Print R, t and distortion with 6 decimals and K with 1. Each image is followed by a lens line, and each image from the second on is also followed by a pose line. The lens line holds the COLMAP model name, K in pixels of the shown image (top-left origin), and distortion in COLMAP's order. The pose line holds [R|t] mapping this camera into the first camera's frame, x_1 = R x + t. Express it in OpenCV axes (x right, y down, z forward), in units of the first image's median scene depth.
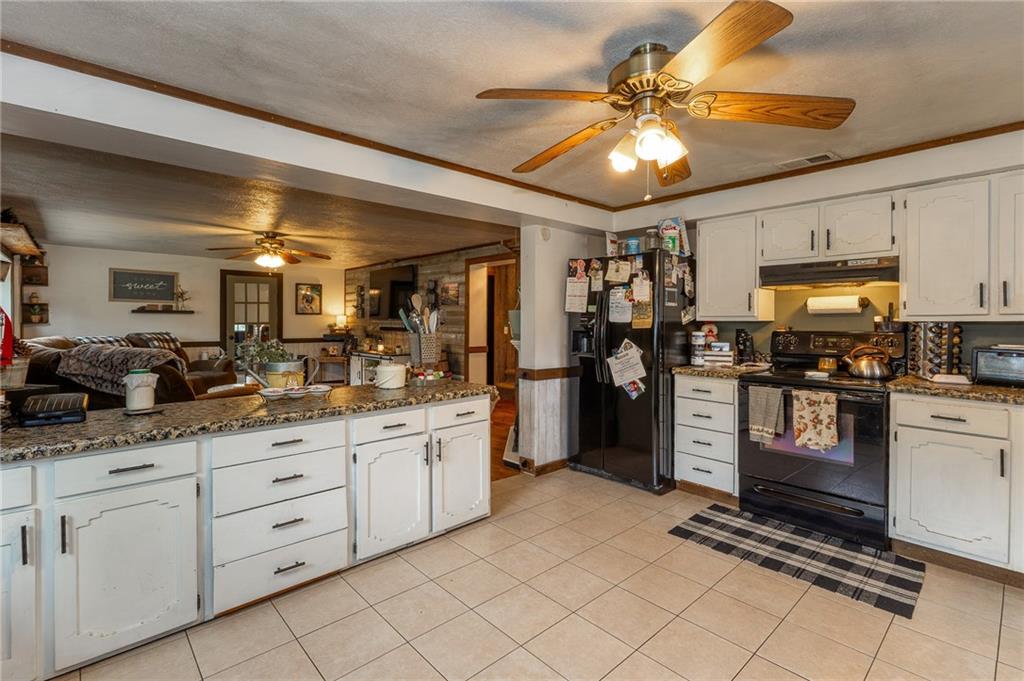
lens RADIAL K [[478.1, 0, 511.8], [0, 478.1, 321.4], [0, 0, 1]] dist [-0.000996, -0.000251]
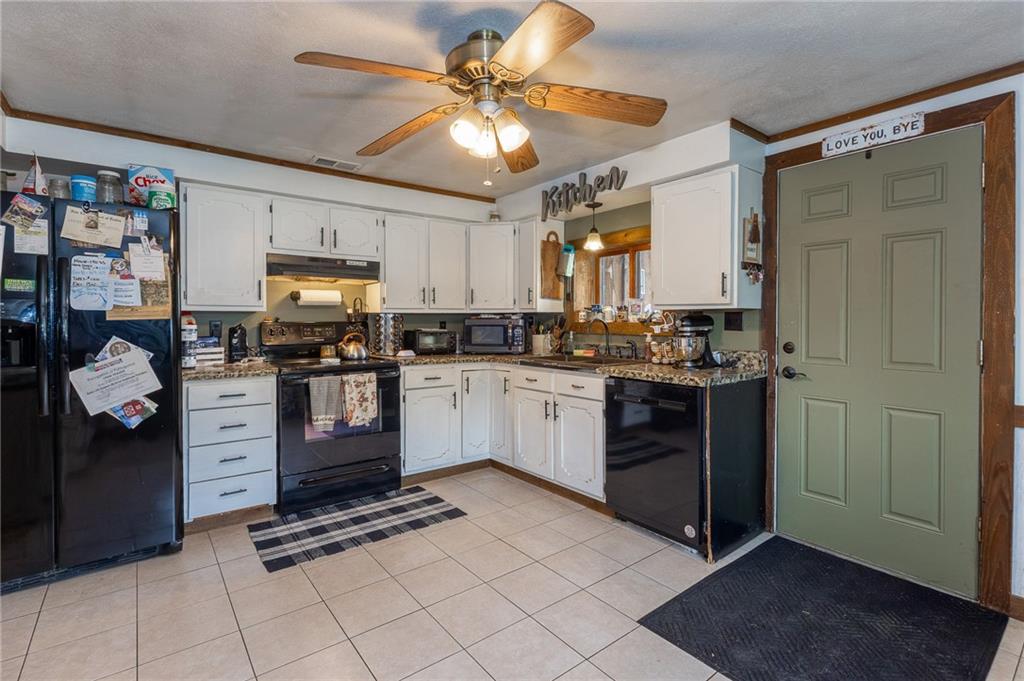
lens RADIAL K [[478.1, 0, 511.8], [0, 478.1, 321.4], [0, 0, 1]] dist [-0.000996, -0.000251]
pose [[0.081441, -0.006152, 0.996659, -0.425098], [0.000295, 0.999981, 0.006149, 0.014817], [-0.996678, -0.000206, 0.081441, 0.513523]]
